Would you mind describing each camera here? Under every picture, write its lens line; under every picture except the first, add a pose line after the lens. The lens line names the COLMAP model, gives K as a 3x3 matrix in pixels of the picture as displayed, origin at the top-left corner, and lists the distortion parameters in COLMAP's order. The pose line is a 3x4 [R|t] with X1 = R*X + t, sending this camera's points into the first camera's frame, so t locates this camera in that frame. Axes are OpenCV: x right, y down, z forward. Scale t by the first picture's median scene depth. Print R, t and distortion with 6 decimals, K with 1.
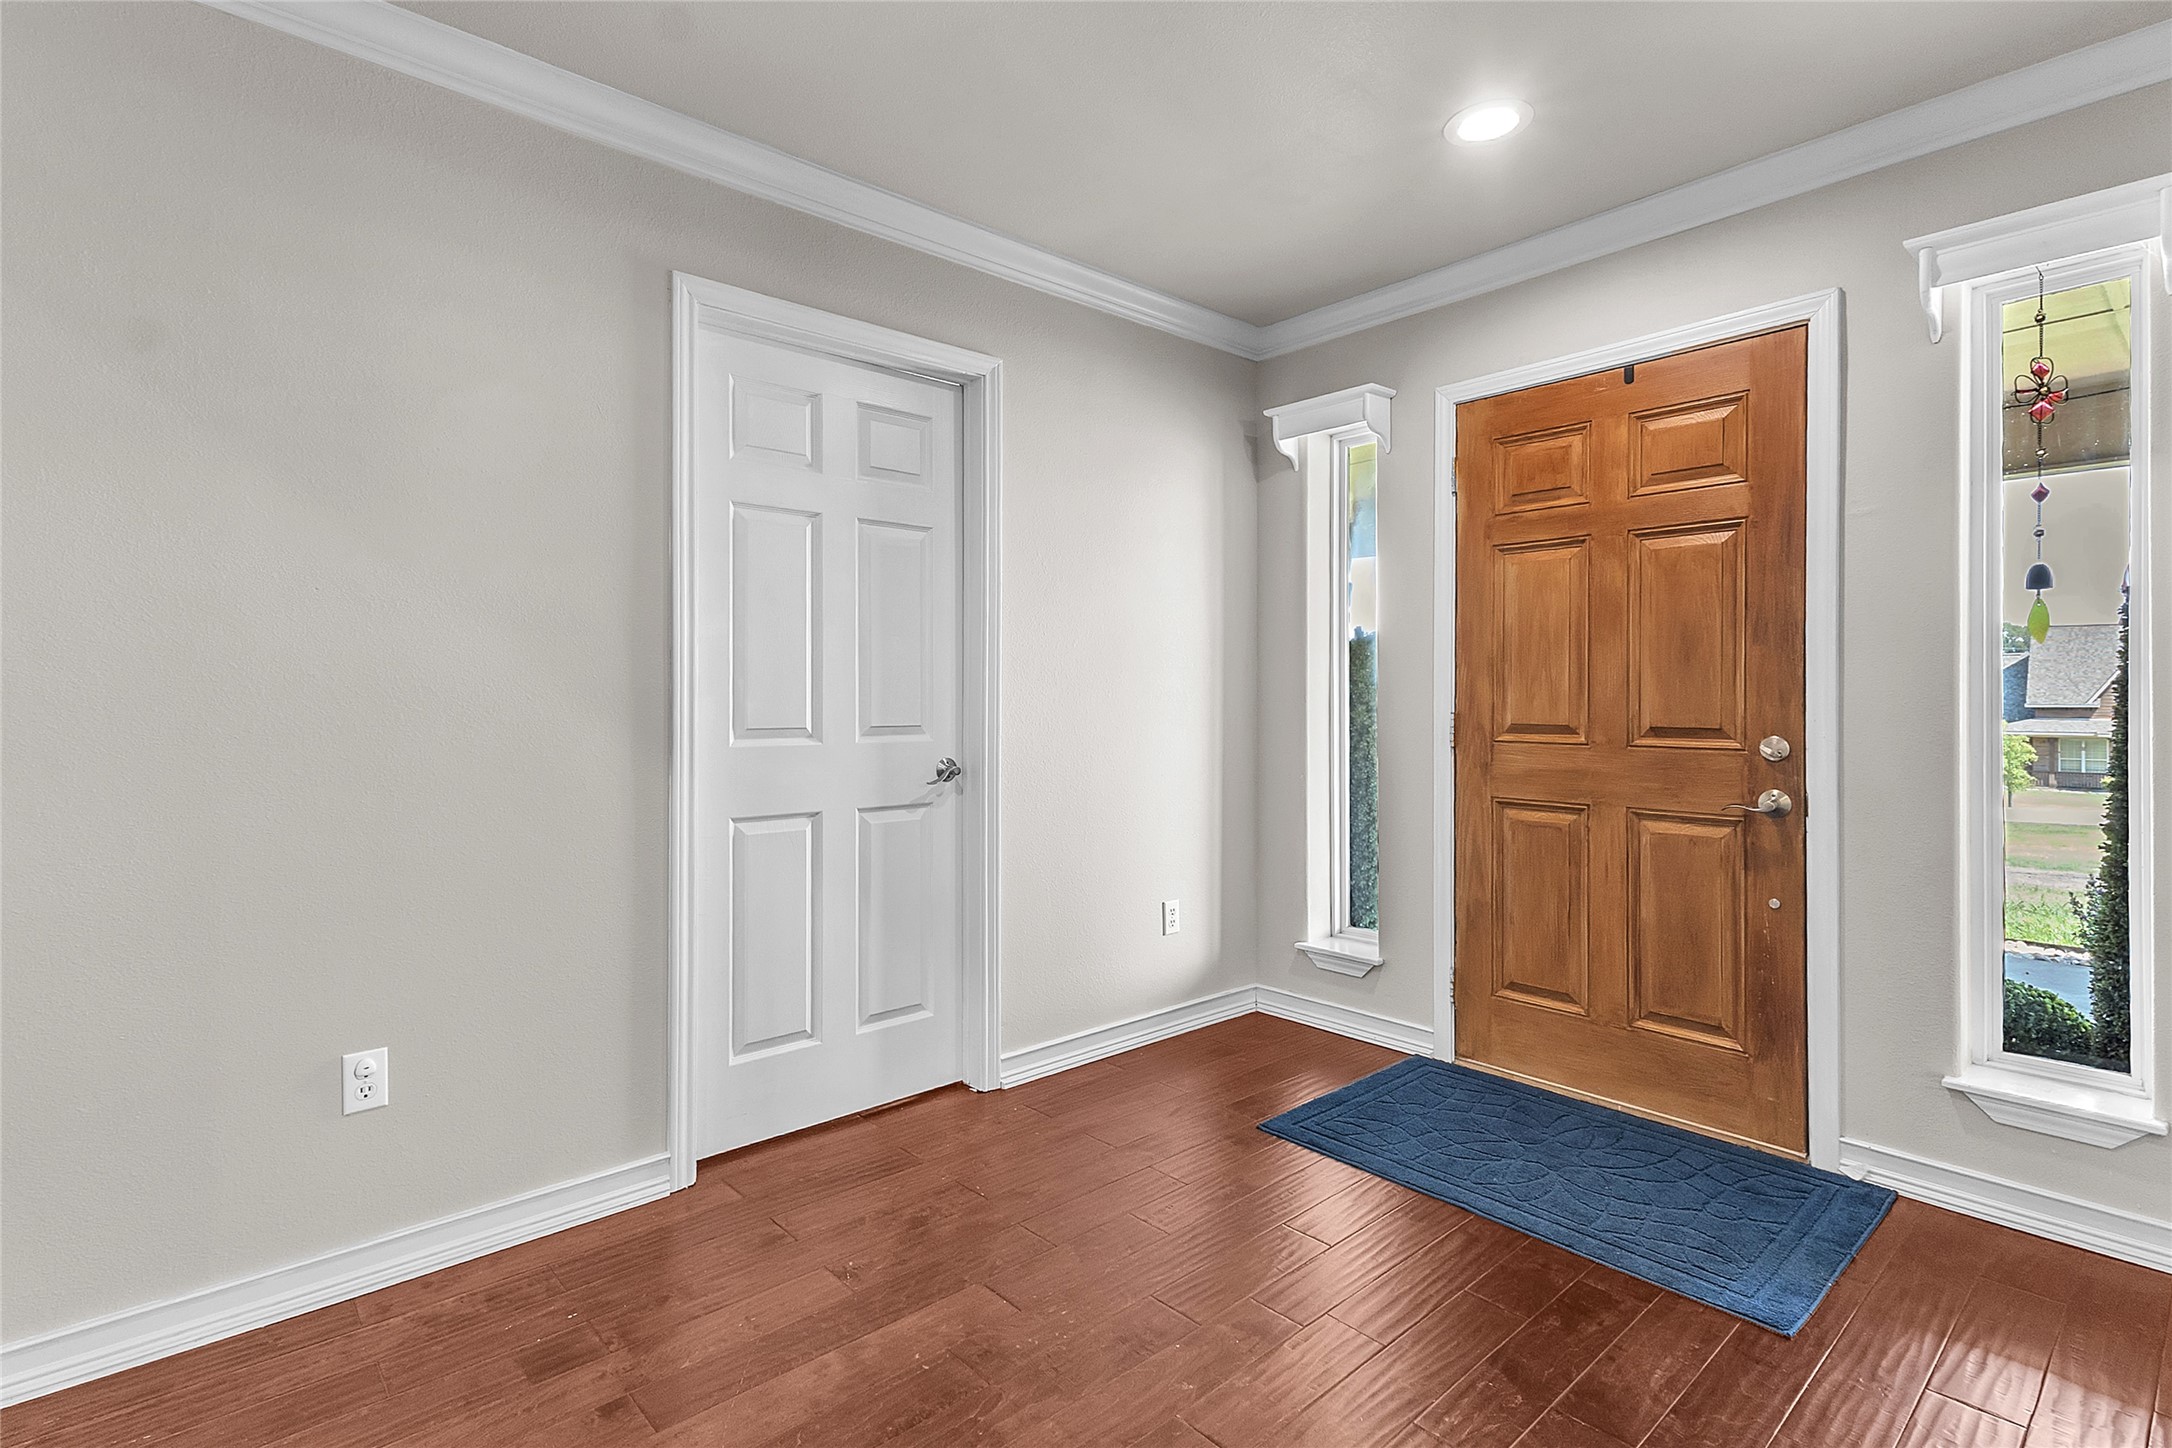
lens RADIAL K [[1043.2, 0, 1084.4], [0, 1043.2, 704.5], [0, 0, 1]] dist [0.013459, -0.000444]
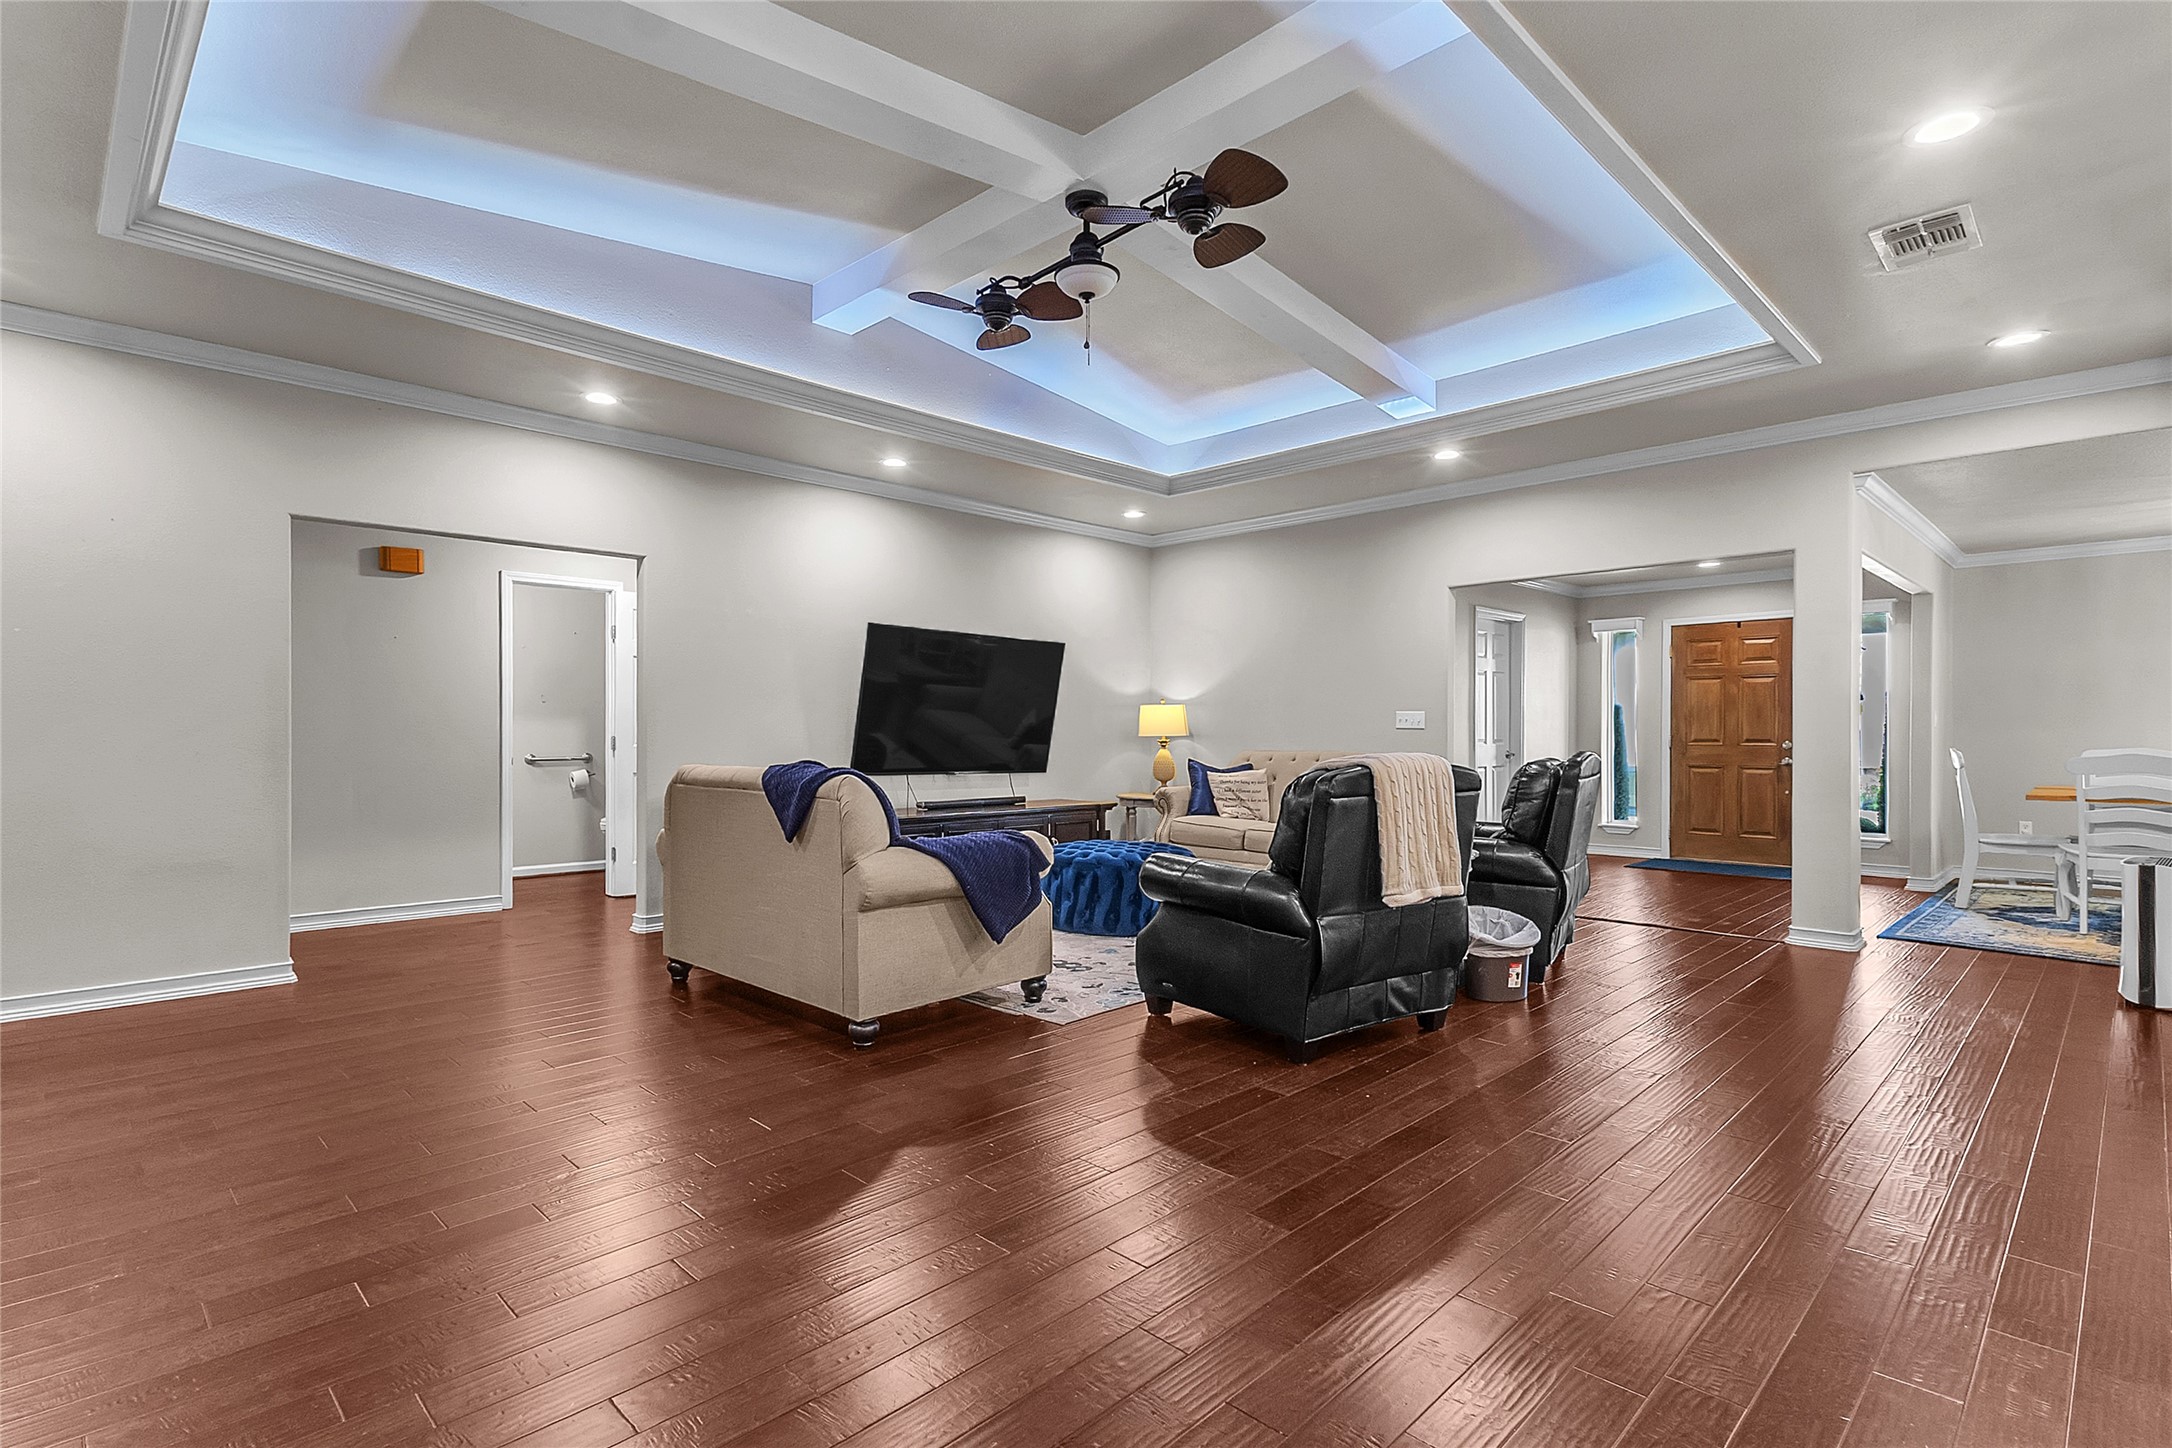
lens RADIAL K [[1043.2, 0, 1087.8], [0, 1043.2, 736.5], [0, 0, 1]] dist [0.013459, -0.000444]
pose [[0.997543, -0.006081, 0.069798, -1.546373], [0.005727, 0.999970, 0.005265, -0.012537], [-0.069828, -0.004853, 0.997547, -1.871239]]
